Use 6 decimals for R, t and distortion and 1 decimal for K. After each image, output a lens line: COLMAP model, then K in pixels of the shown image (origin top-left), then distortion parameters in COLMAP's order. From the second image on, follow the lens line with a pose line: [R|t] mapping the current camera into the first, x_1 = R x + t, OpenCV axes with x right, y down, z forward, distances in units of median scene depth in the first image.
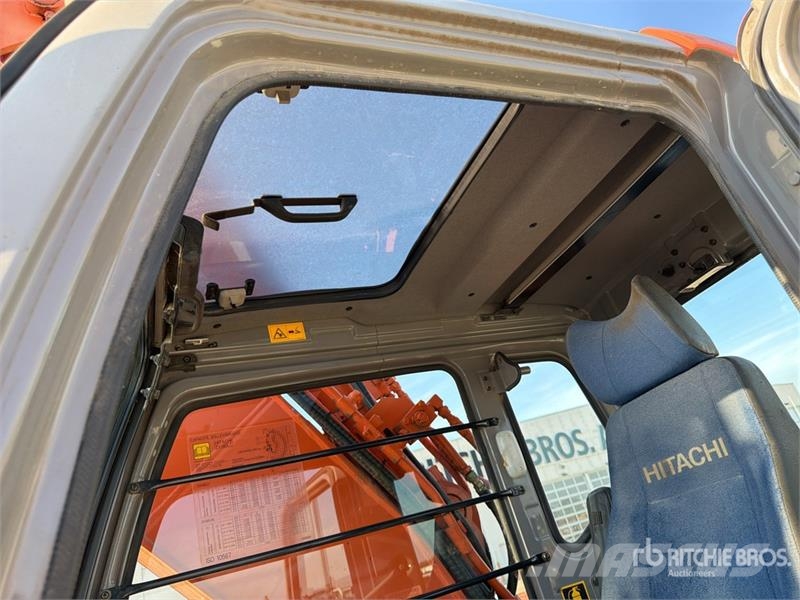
lens RADIAL K [[575.4, 0, 392.0], [0, 575.4, 300.1], [0, 0, 1]] dist [-0.004629, -0.006008]
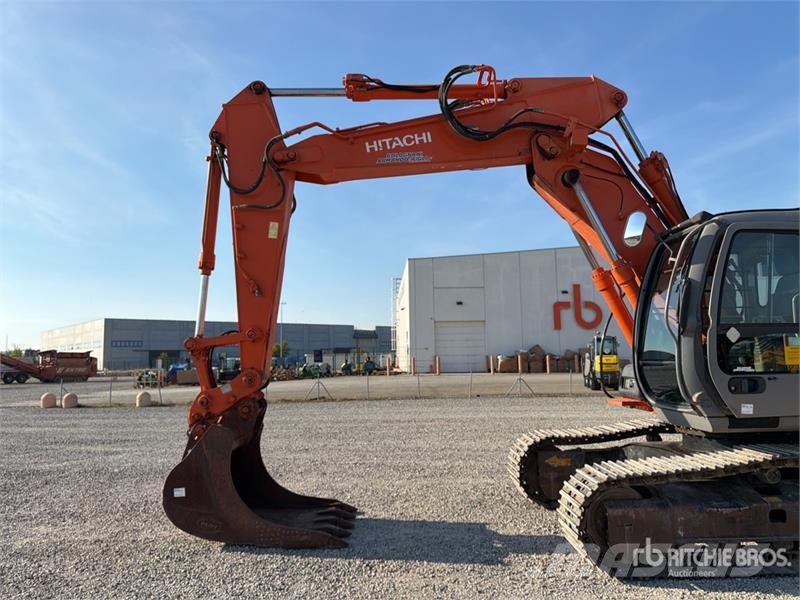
lens RADIAL K [[564.3, 0, 399.7], [0, 564.3, 300.9], [0, 0, 1]] dist [0.121685, -0.169823]
pose [[0.907476, 0.213944, -0.361546, -0.410226], [-0.049835, 0.909356, 0.413024, -0.889089], [0.417138, -0.356792, 0.835880, -2.654316]]
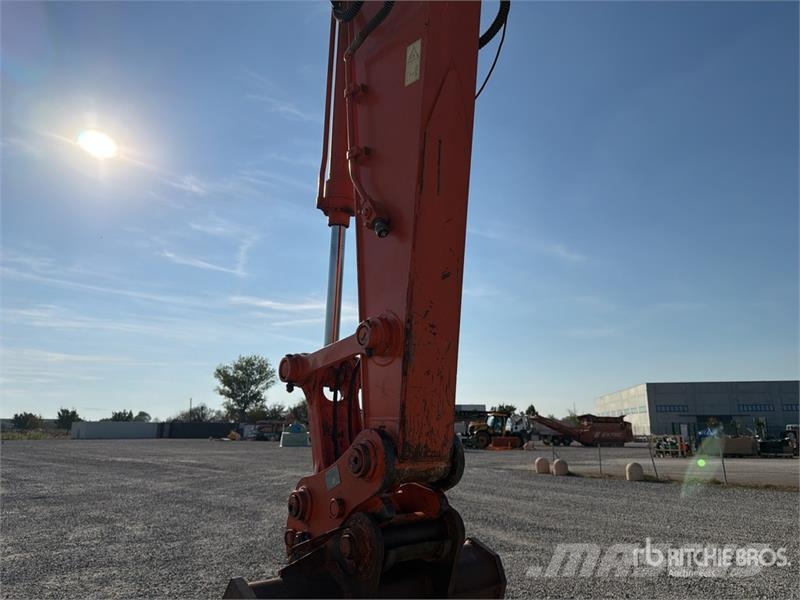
lens RADIAL K [[564.1, 0, 400.8], [0, 564.1, 300.5], [0, 0, 1]] dist [0.075089, -0.095086]
pose [[0.304201, 0.055374, -0.950997, -1.134612], [0.350872, 0.921611, 0.165898, 0.438999], [0.885636, -0.384144, 0.260926, -0.541569]]
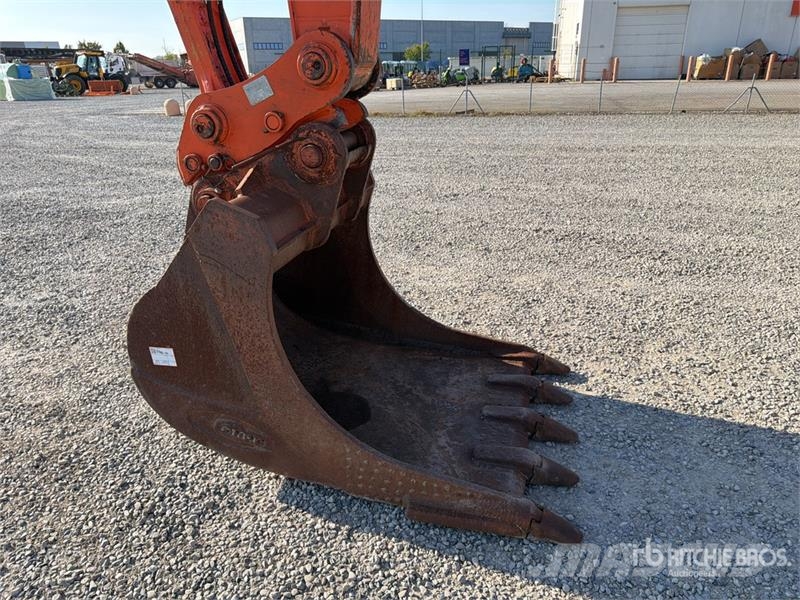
lens RADIAL K [[567.8, 0, 402.7], [0, 567.8, 314.7], [0, 0, 1]] dist [0.004129, -0.006384]
pose [[0.803349, 0.445408, -0.395275, -1.491984], [0.070871, 0.587535, 0.806089, 0.331496], [0.591277, -0.675585, 0.440429, -1.131476]]
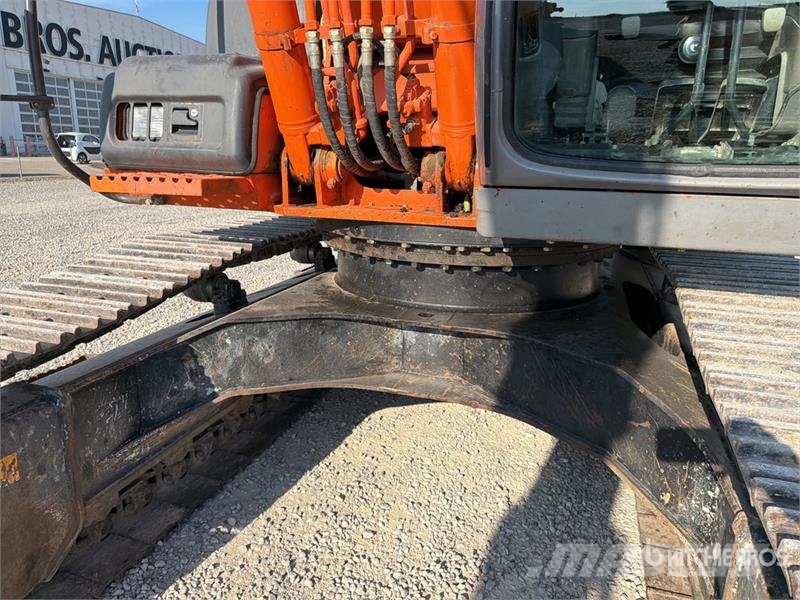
lens RADIAL K [[565.2, 0, 413.9], [0, 565.2, 299.2], [0, 0, 1]] dist [-0.000745, -0.014340]
pose [[0.591183, 0.076158, 0.802934, -0.851072], [-0.515502, 0.801321, 0.303549, 0.787670], [-0.620290, -0.593367, 0.512987, -0.122689]]
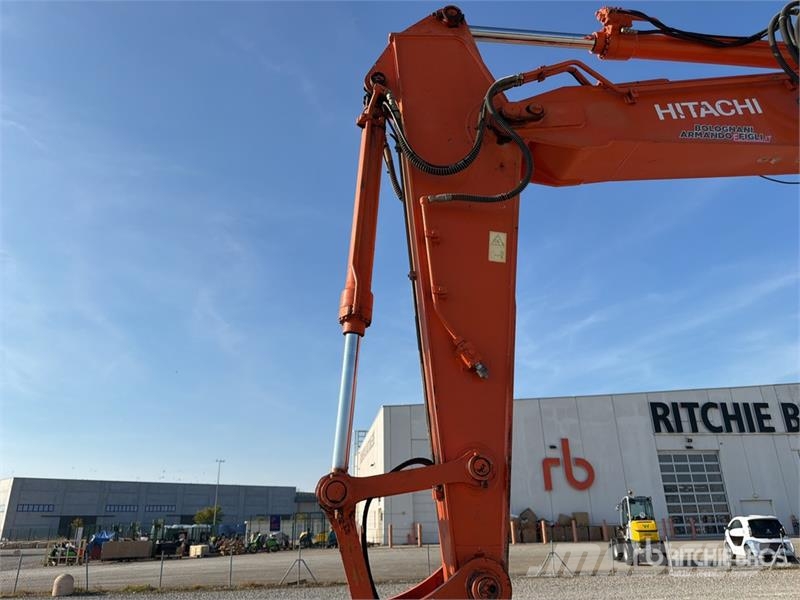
lens RADIAL K [[571.6, 0, 401.0], [0, 571.6, 300.8], [0, 0, 1]] dist [0.008635, -0.009158]
pose [[0.937732, 0.139527, -0.318104, -2.117697], [-0.097028, 0.984543, 0.145813, 0.101288], [0.333532, -0.105869, 0.936775, -1.647282]]
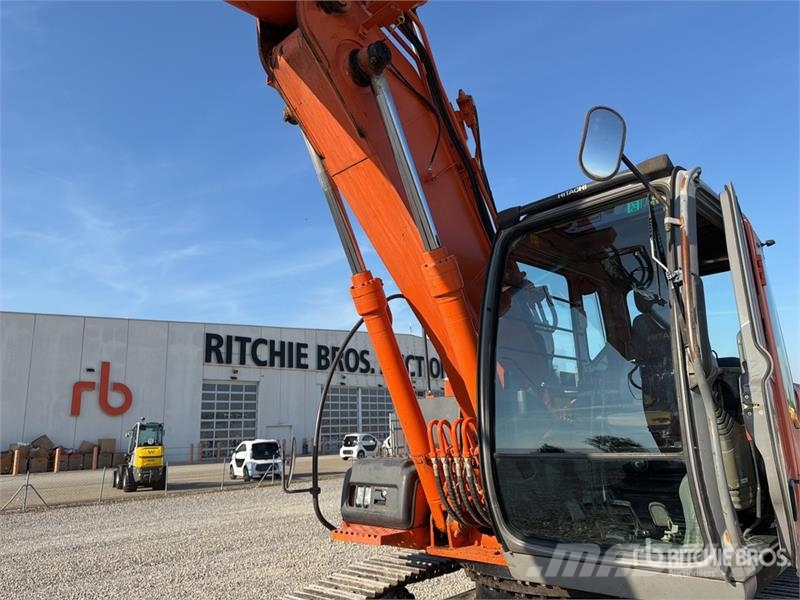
lens RADIAL K [[566.8, 0, 397.5], [0, 566.8, 302.4], [0, 0, 1]] dist [0.073837, -0.116745]
pose [[0.881146, 0.318941, 0.349082, -1.137830], [-0.372419, 0.923009, 0.096738, 0.219997], [-0.291353, -0.215245, 0.932085, -0.840410]]
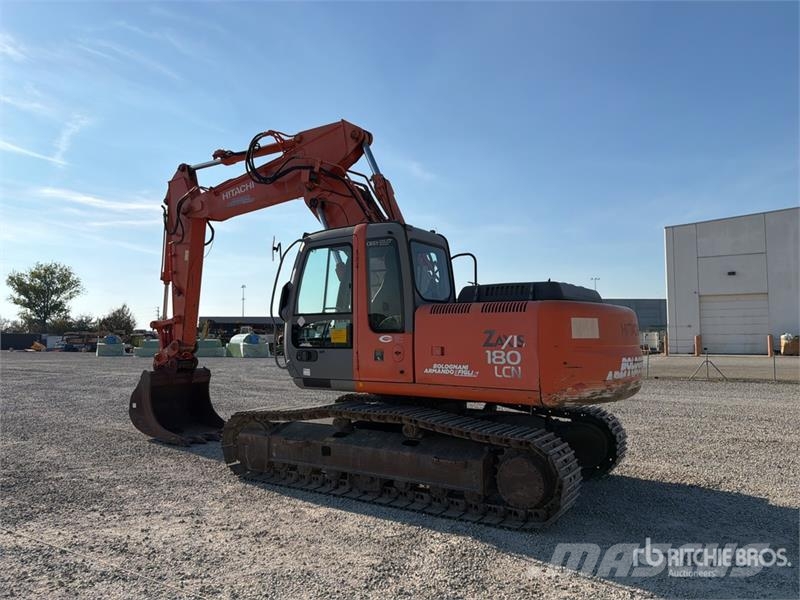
lens RADIAL K [[575.6, 0, 396.8], [0, 575.6, 297.7], [0, 0, 1]] dist [0.002380, -0.000761]
pose [[0.558617, 0.205037, -0.803683, 3.426487], [0.233243, 0.891029, 0.389441, -1.213794], [0.795955, -0.405002, 0.449921, -1.033519]]
